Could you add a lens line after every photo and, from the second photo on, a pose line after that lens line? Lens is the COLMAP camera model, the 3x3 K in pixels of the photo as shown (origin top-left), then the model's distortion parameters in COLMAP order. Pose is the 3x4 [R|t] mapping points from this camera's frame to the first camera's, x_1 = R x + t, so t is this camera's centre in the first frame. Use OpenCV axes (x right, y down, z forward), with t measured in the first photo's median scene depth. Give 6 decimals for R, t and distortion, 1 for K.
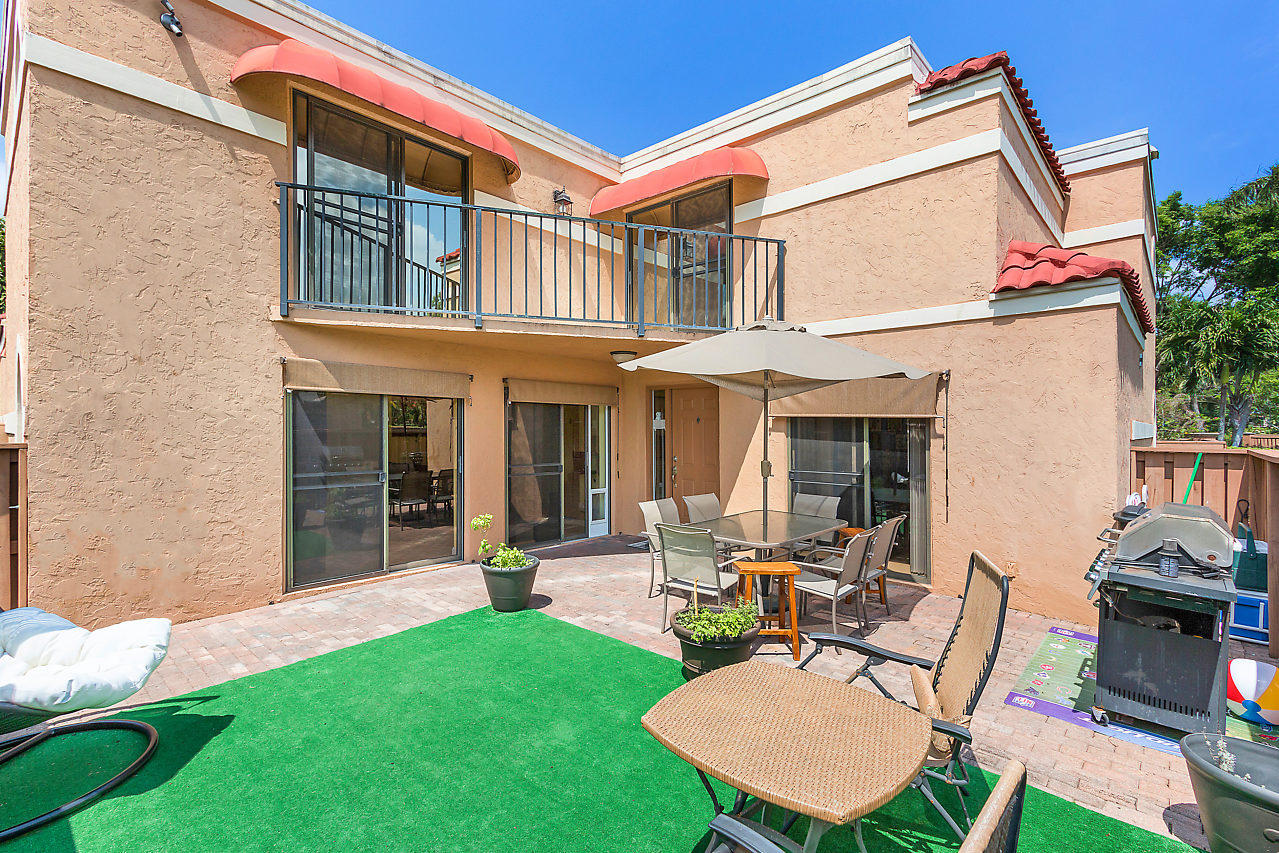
lens RADIAL K [[587.8, 0, 638.3], [0, 587.8, 424.8], [0, 0, 1]] dist [0.012805, -0.000053]
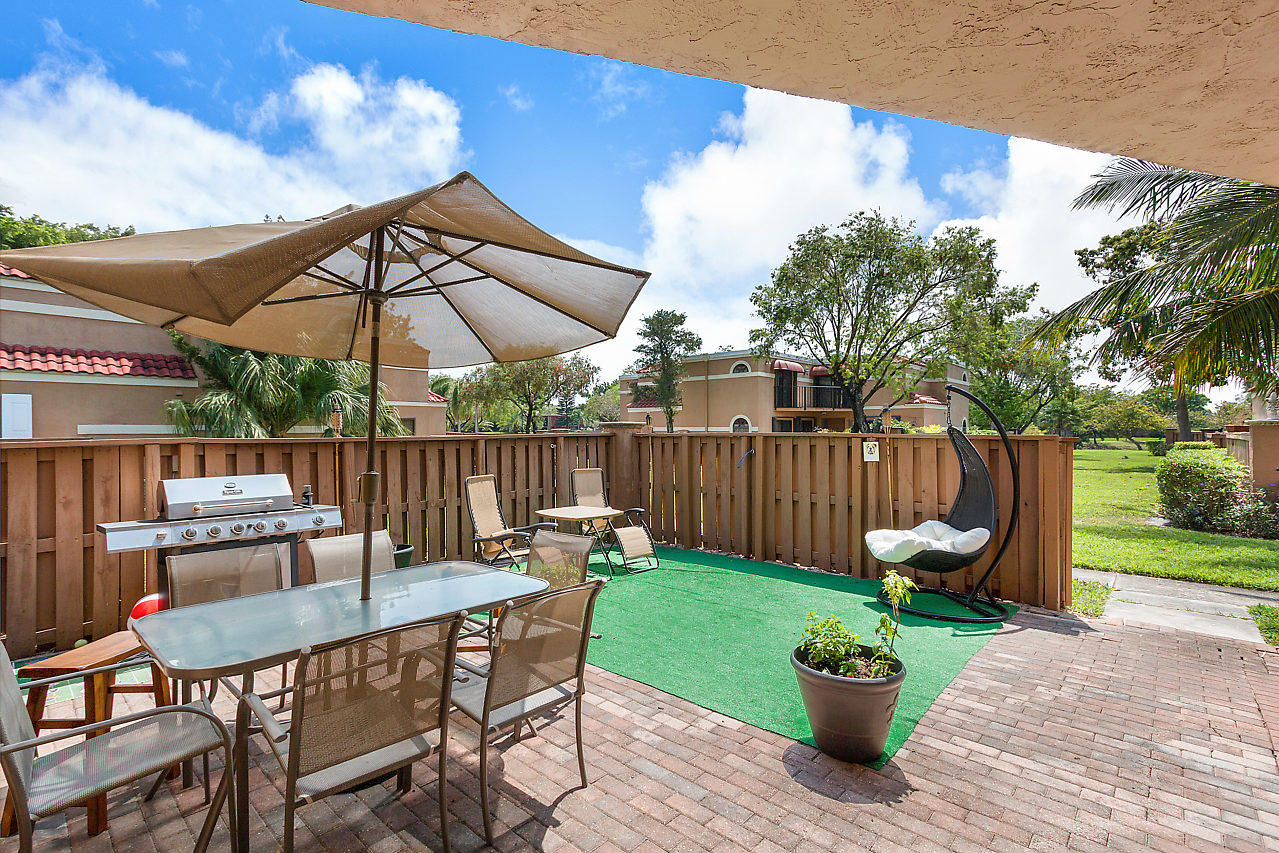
lens RADIAL K [[587.8, 0, 638.5], [0, 587.8, 432.9], [0, 0, 1]] dist [0.012805, -0.000053]
pose [[-0.999947, -0.009199, -0.004659, -0.019975], [-0.009177, 0.999946, -0.004819, 0.026410], [0.004703, -0.004776, -0.999978, 1.502555]]
